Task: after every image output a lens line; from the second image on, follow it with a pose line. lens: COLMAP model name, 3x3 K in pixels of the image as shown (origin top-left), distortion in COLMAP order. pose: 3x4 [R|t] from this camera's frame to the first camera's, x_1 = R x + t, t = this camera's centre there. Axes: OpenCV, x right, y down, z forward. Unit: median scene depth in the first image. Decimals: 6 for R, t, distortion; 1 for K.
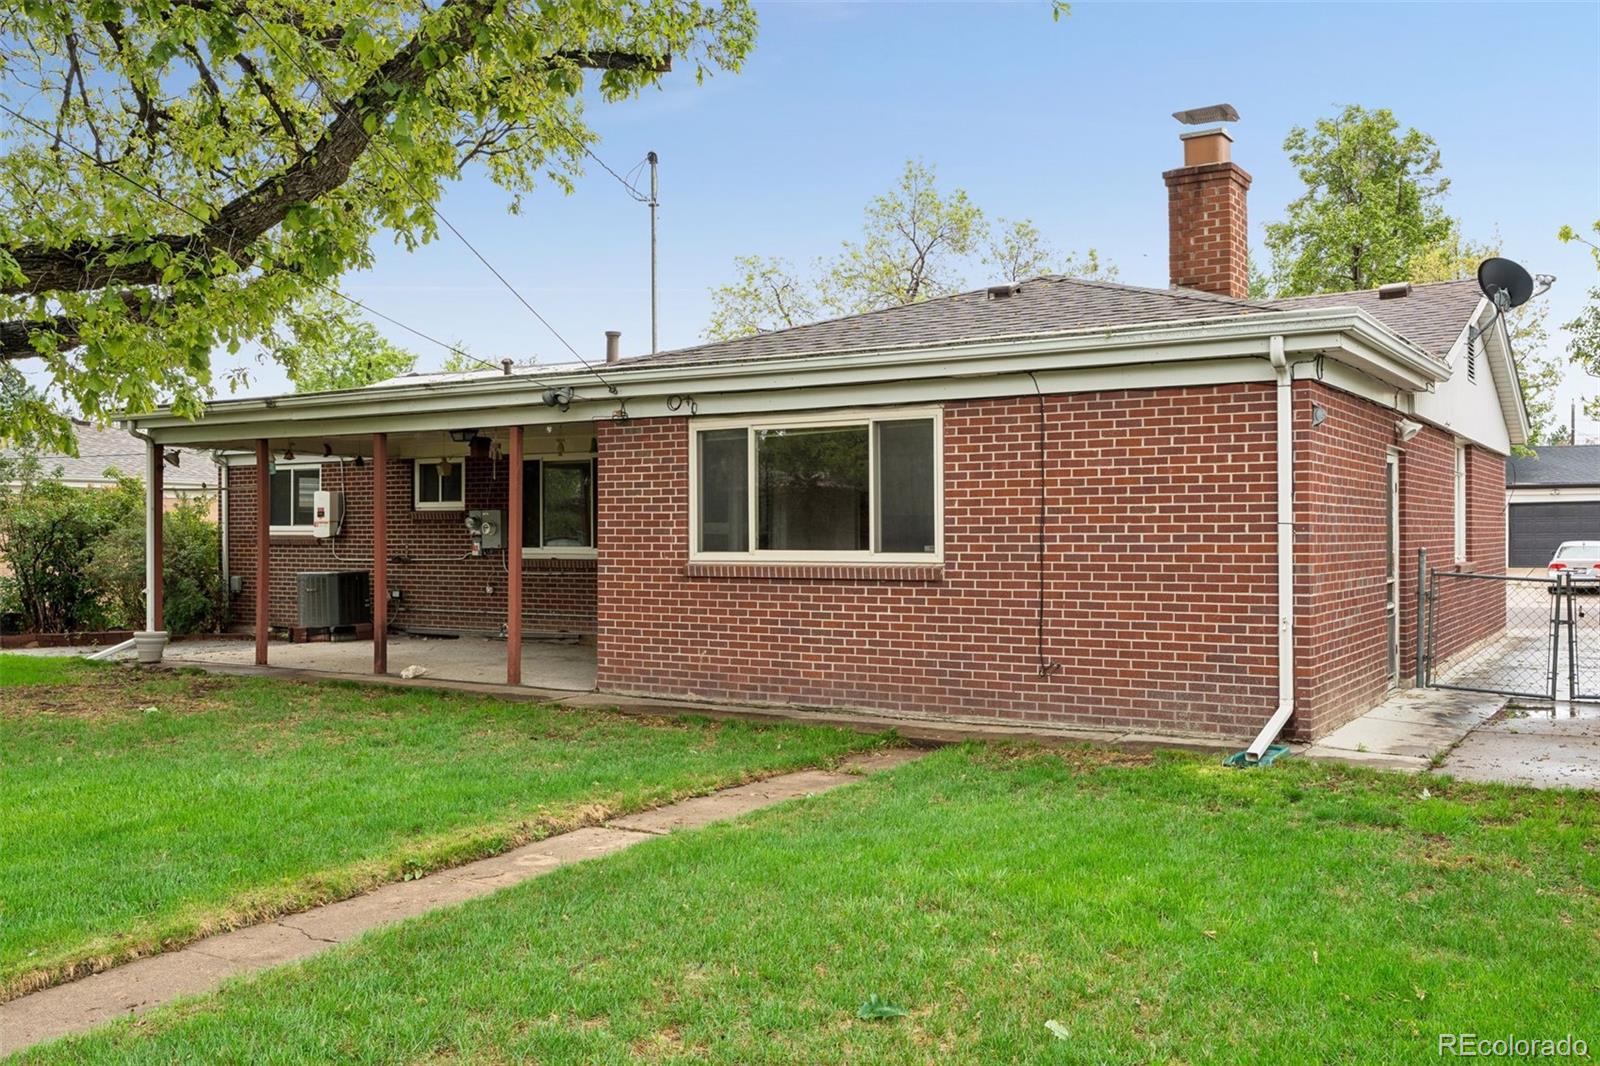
lens RADIAL K [[1384.7, 0, 800.0], [0, 1384.7, 533.0], [0, 0, 1]] dist [0.012210, 0.001482]
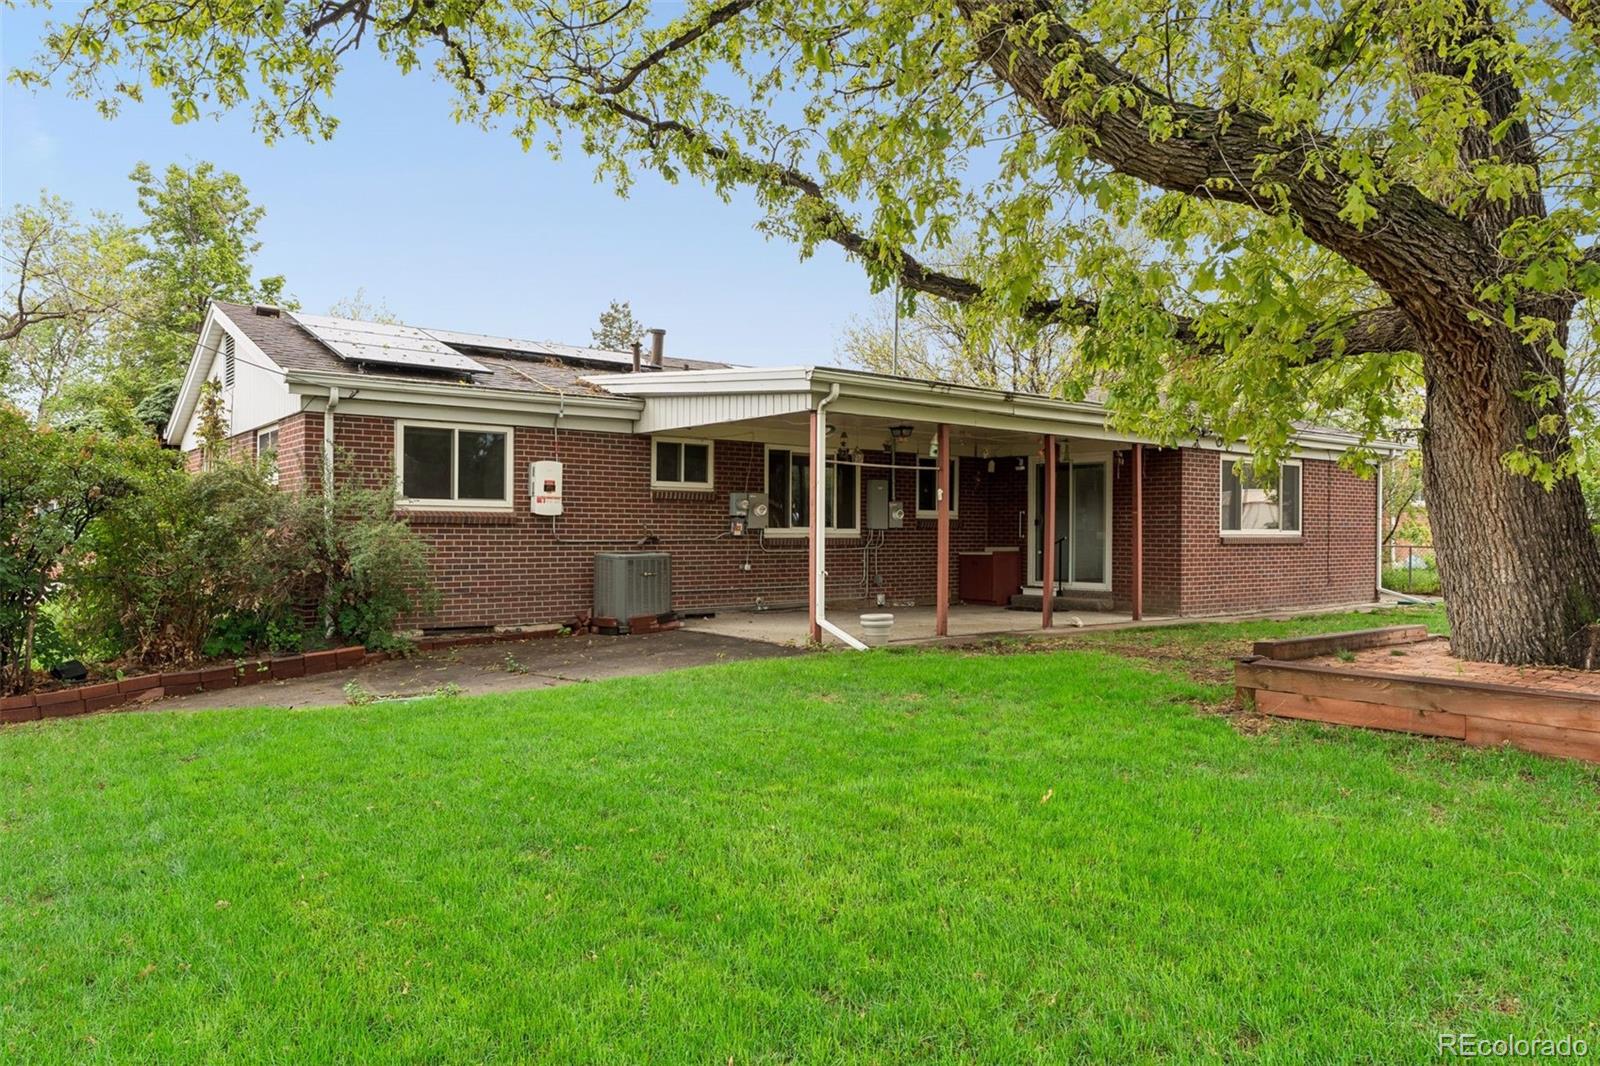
lens RADIAL K [[1045.9, 0, 800.0], [0, 1045.9, 533.0], [0, 0, 1]] dist [0.002472, 0.000542]
pose [[0.348263, 0.000709, 0.937397, -1.526872], [-0.008367, 0.999962, 0.002352, 0.019429], [-0.937359, -0.008663, 0.348256, 1.066728]]
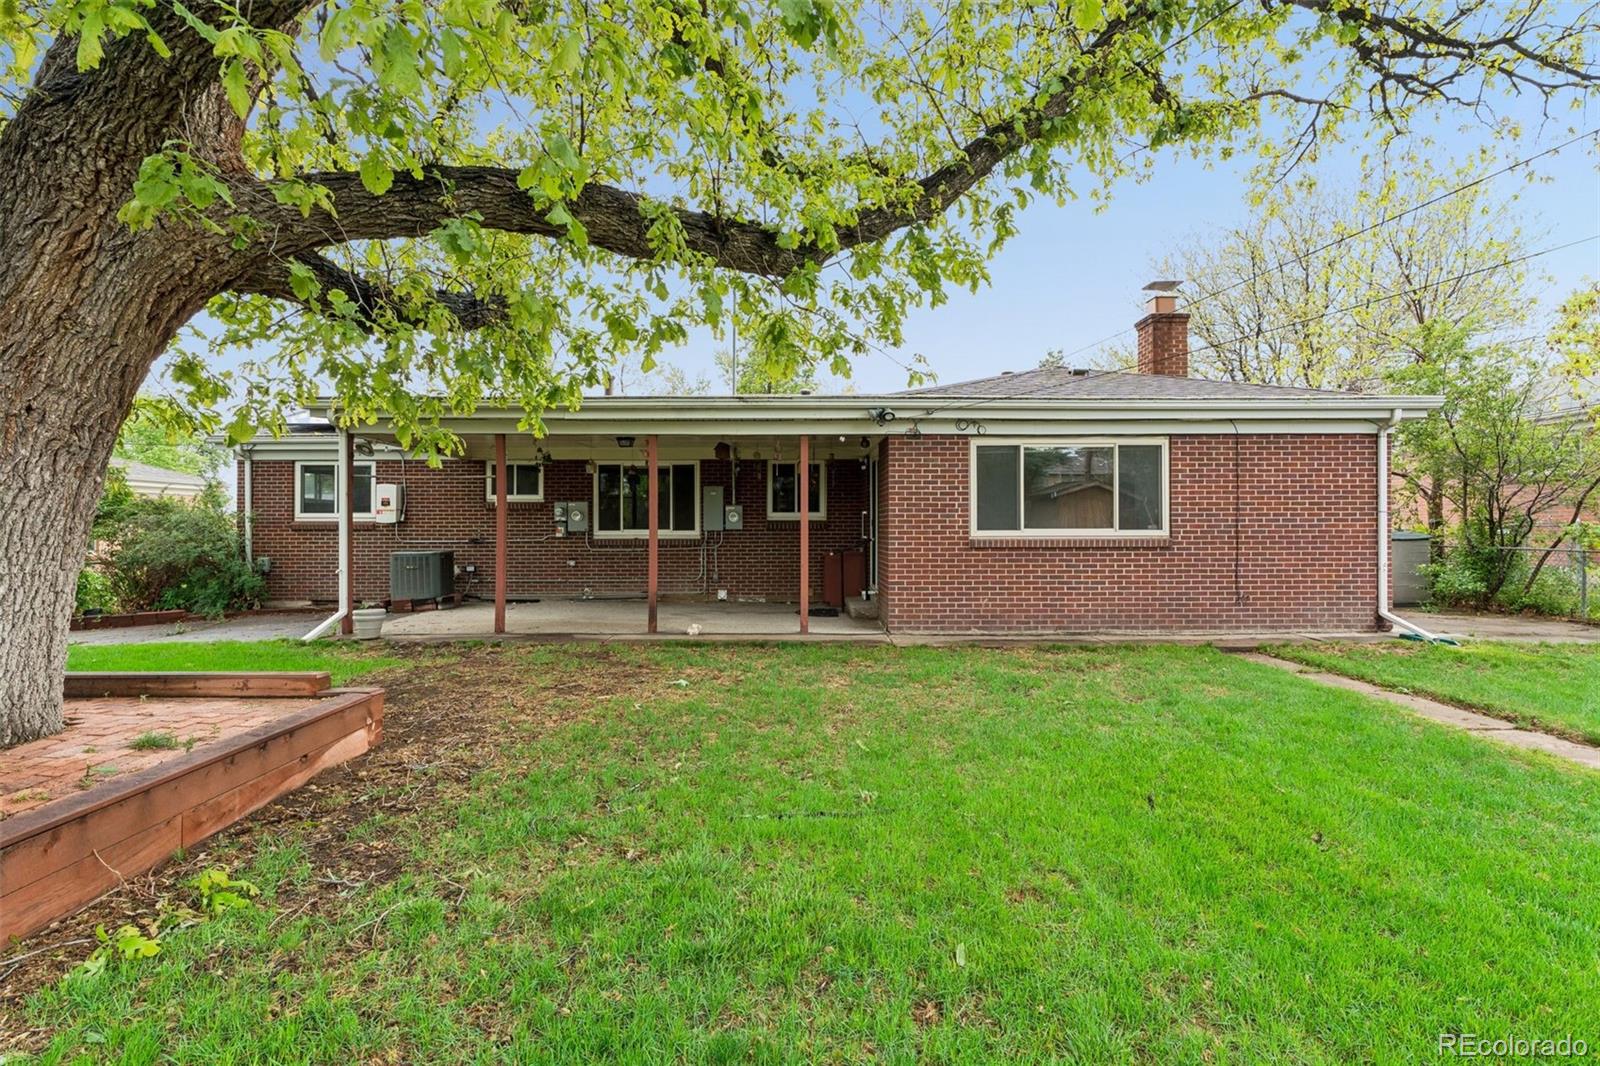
lens RADIAL K [[755.3, 0, 800.0], [0, 755.3, 533.0], [0, 0, 1]] dist [-0.000730, -0.000139]
pose [[0.846353, -0.005152, 0.532597, -0.661580], [-0.000095, 0.999952, 0.009823, 0.008935], [-0.532622, -0.008364, 0.846312, 0.449182]]
